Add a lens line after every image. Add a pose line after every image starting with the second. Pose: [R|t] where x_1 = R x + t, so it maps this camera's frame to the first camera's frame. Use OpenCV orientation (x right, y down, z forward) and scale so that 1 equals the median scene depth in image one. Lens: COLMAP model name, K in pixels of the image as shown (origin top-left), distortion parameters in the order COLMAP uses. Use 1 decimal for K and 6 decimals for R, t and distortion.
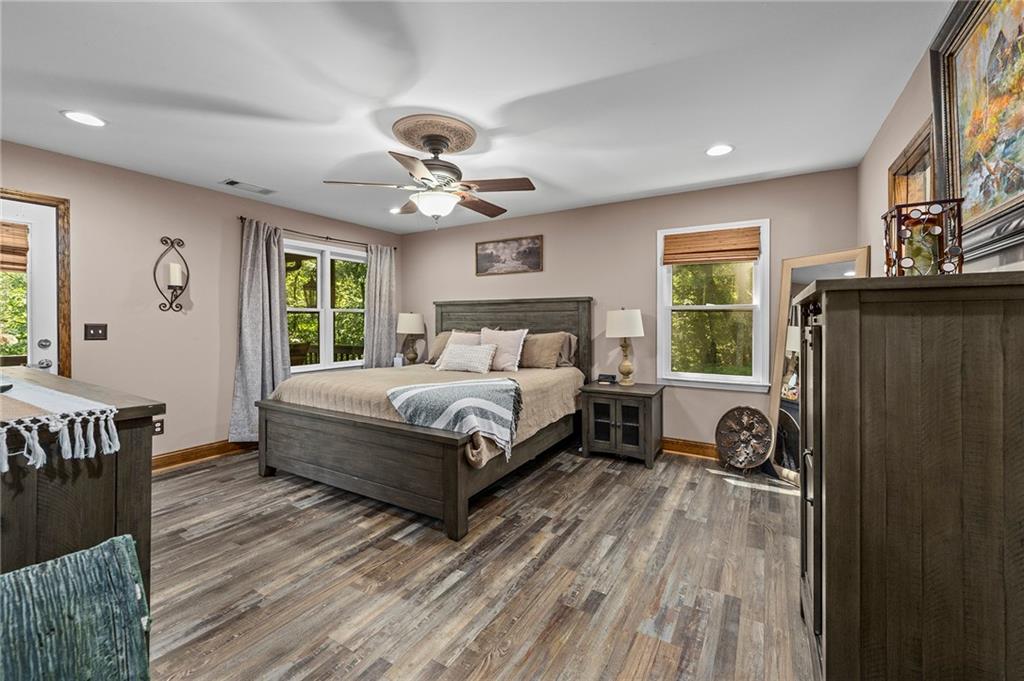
lens RADIAL K [[425.2, 0, 512.9], [0, 425.2, 332.4], [0, 0, 1]] dist [-0.000503, -0.000147]
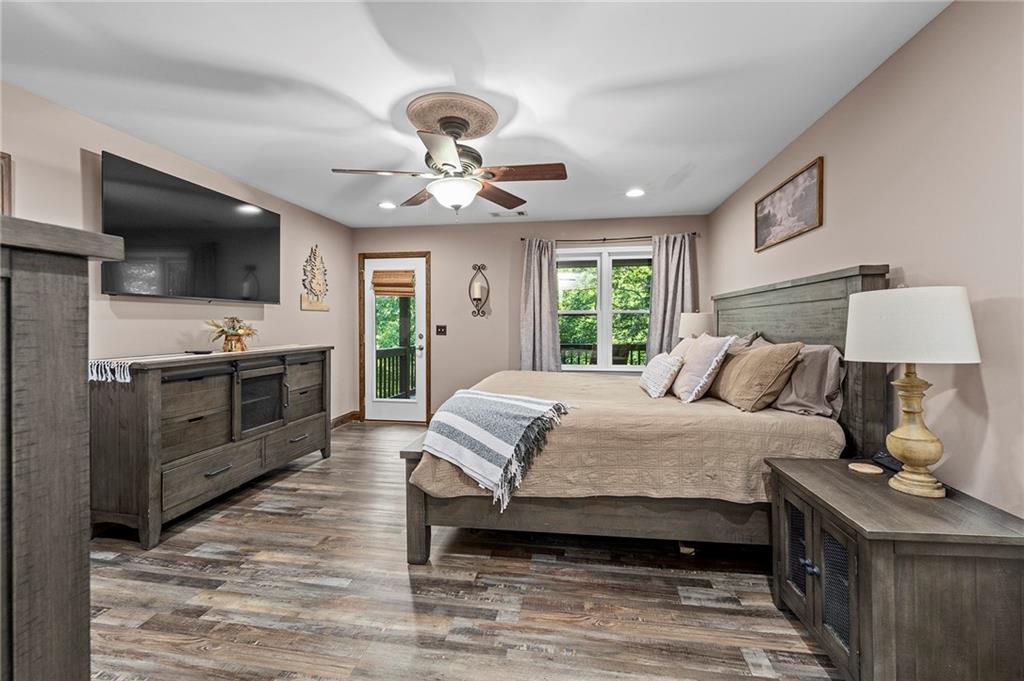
lens RADIAL K [[416.4, 0, 512.7], [0, 416.4, 335.4], [0, 0, 1]] dist [-0.000355, -0.000136]
pose [[0.371502, 0.024079, -0.928120, 0.647352], [-0.021823, 0.999614, 0.017199, -0.015401], [0.928176, 0.013865, 0.371884, 0.729599]]
